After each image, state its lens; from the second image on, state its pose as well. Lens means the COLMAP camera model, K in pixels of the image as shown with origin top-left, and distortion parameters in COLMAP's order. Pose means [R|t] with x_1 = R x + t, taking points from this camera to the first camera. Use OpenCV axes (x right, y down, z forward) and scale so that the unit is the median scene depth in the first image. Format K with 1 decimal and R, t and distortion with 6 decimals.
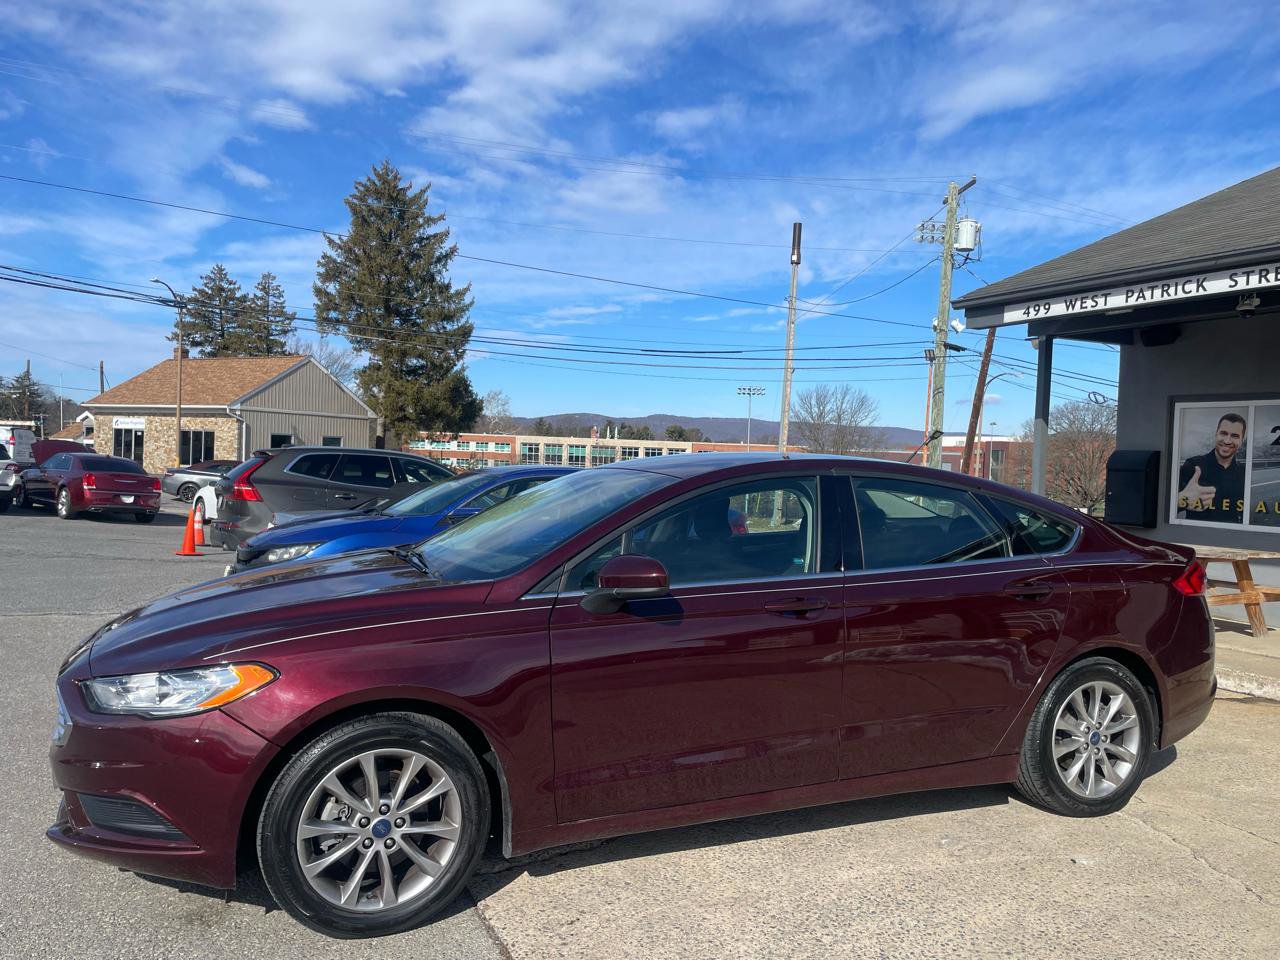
lens RADIAL K [[969.4, 0, 634.3], [0, 969.4, 487.4], [0, 0, 1]] dist [0.086932, -0.114867]
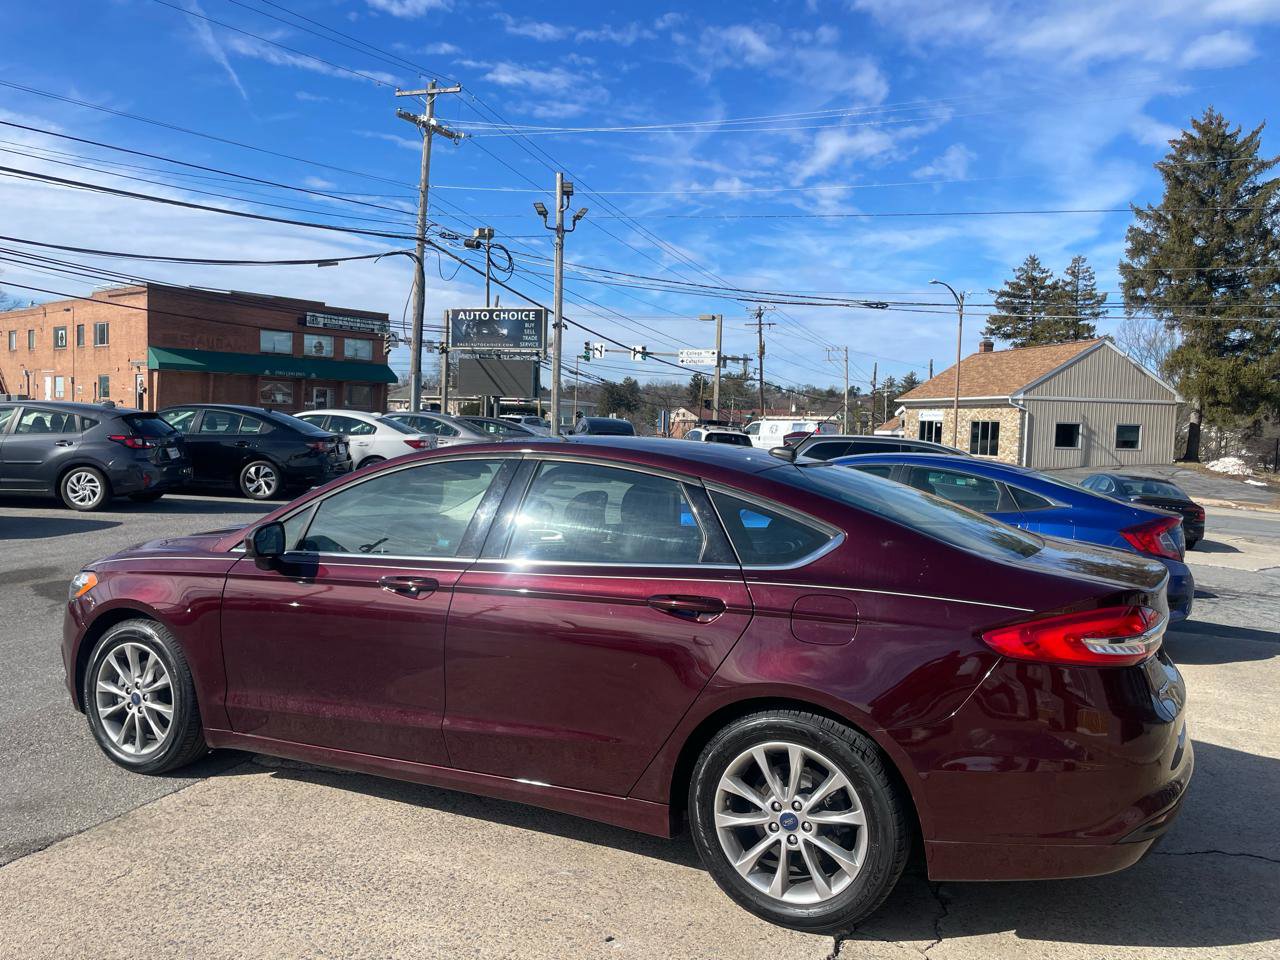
lens RADIAL K [[969.4, 0, 629.3], [0, 969.4, 484.8], [0, 0, 1]] dist [0.086932, -0.114867]
pose [[0.660605, 0.030991, -0.750093, 0.403345], [-0.025664, 0.999496, 0.018694, -0.002995], [0.750294, 0.006901, 0.661068, 0.184187]]
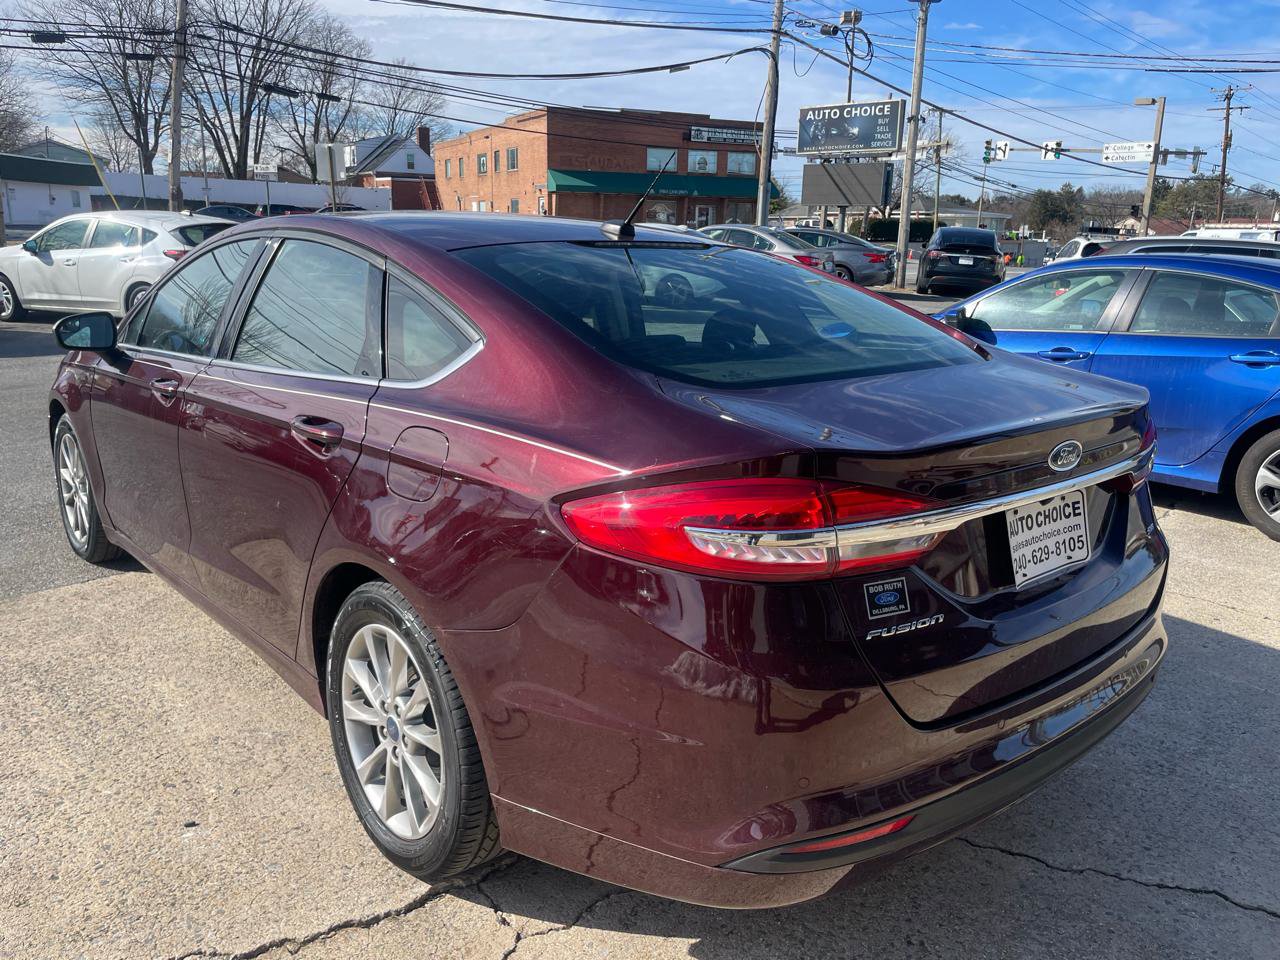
lens RADIAL K [[970.5, 0, 628.4], [0, 970.5, 485.9], [0, 0, 1]] dist [0.084211, -0.110485]
pose [[0.305304, 0.208887, -0.929062, 0.424711], [-0.032019, 0.977344, 0.209220, 0.003391], [0.951716, -0.034128, 0.305075, 0.418060]]
